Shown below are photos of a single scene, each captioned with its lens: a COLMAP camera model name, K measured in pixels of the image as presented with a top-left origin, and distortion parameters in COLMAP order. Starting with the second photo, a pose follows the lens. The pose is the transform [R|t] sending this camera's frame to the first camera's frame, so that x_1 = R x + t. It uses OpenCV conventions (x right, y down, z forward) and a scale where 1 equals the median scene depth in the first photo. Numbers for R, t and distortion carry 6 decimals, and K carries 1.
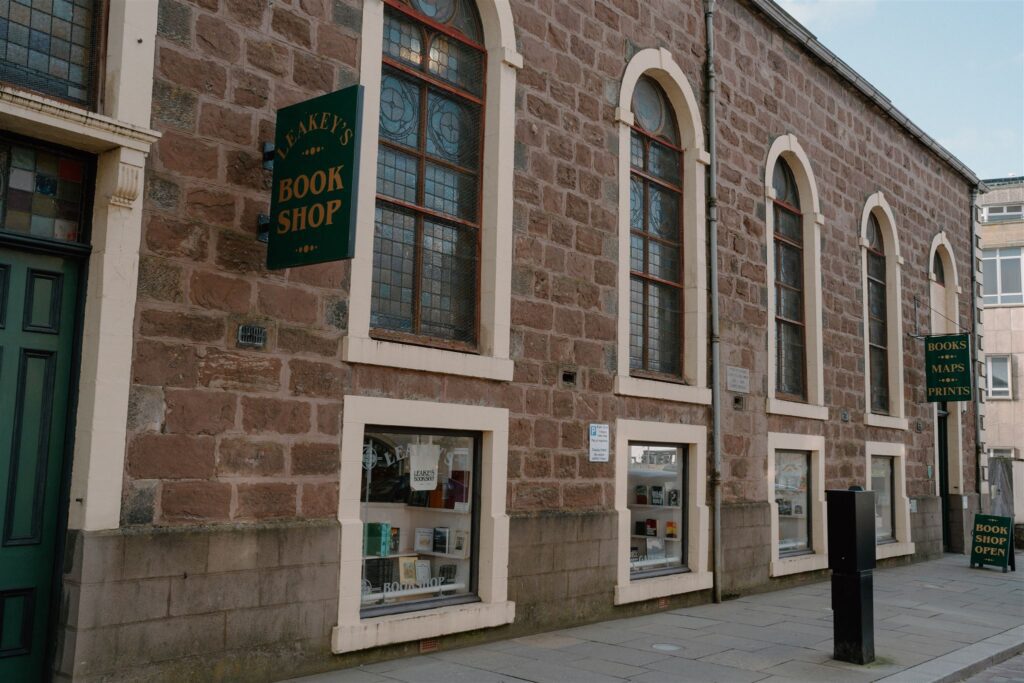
lens RADIAL K [[987.3, 0, 511.2], [0, 987.3, 342.2], [0, 0, 1]] dist [-0.004706, 0.000000]
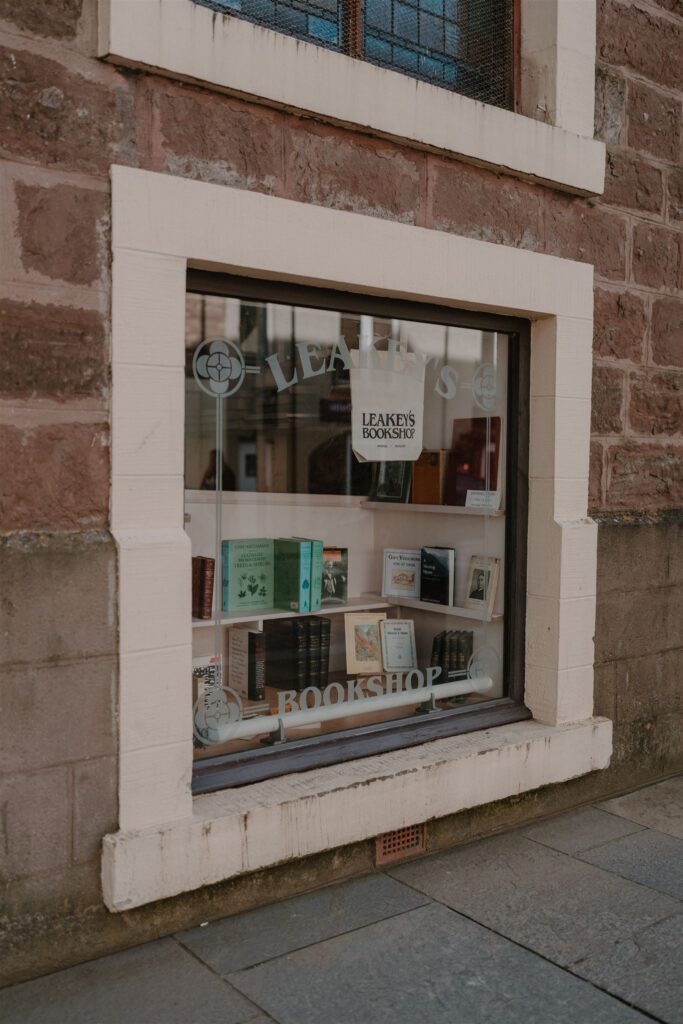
lens RADIAL K [[987.3, 0, 343.5], [0, 987.3, 512.7], [0, 0, 1]] dist [-0.004706, 0.000000]
pose [[0.978161, -0.008035, -0.207693, -0.020414], [0.041000, 0.987078, 0.154910, 0.103800], [0.203764, -0.160042, 0.965850, 0.576988]]
